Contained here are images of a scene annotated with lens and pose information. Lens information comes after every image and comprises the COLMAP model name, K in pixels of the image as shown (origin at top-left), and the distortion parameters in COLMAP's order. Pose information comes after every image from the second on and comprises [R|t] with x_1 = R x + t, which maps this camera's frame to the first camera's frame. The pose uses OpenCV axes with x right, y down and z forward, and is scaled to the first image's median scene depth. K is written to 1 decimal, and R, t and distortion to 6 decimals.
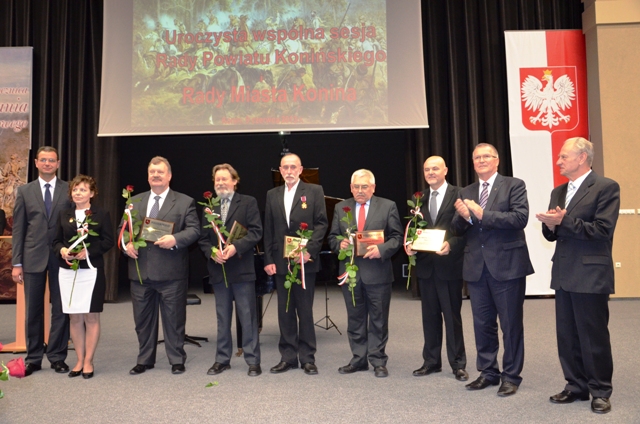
lens RADIAL K [[501.9, 0, 320.0], [0, 501.9, 212.0], [0, 0, 1]] dist [-0.013606, 0.005189]
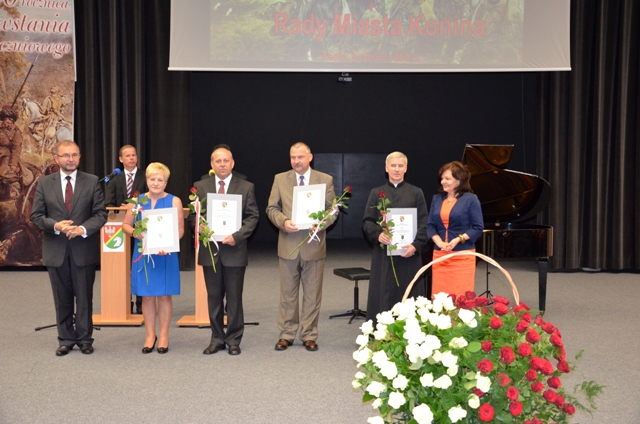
lens RADIAL K [[791.0, 0, 320.0], [0, 791.0, 212.0], [0, 0, 1]] dist [-0.000908, 0.499647]
pose [[0.999065, 0.020825, 0.037882, -0.236795], [-0.024494, 0.994775, 0.099113, -0.054466], [-0.035620, -0.099948, 0.994355, -0.316503]]
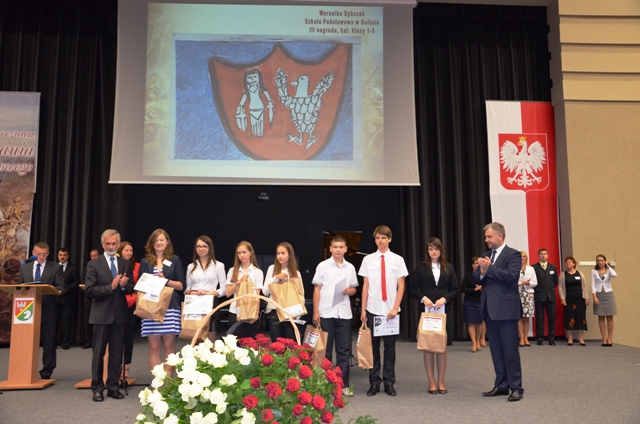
lens RADIAL K [[581.3, 0, 320.0], [0, 581.3, 212.0], [0, 0, 1]] dist [-0.000027, 0.016704]
pose [[0.993743, 0.025203, 0.108810, -0.135616], [-0.017862, 0.997531, -0.067920, -0.017307], [-0.110253, 0.065552, 0.991740, -0.236211]]
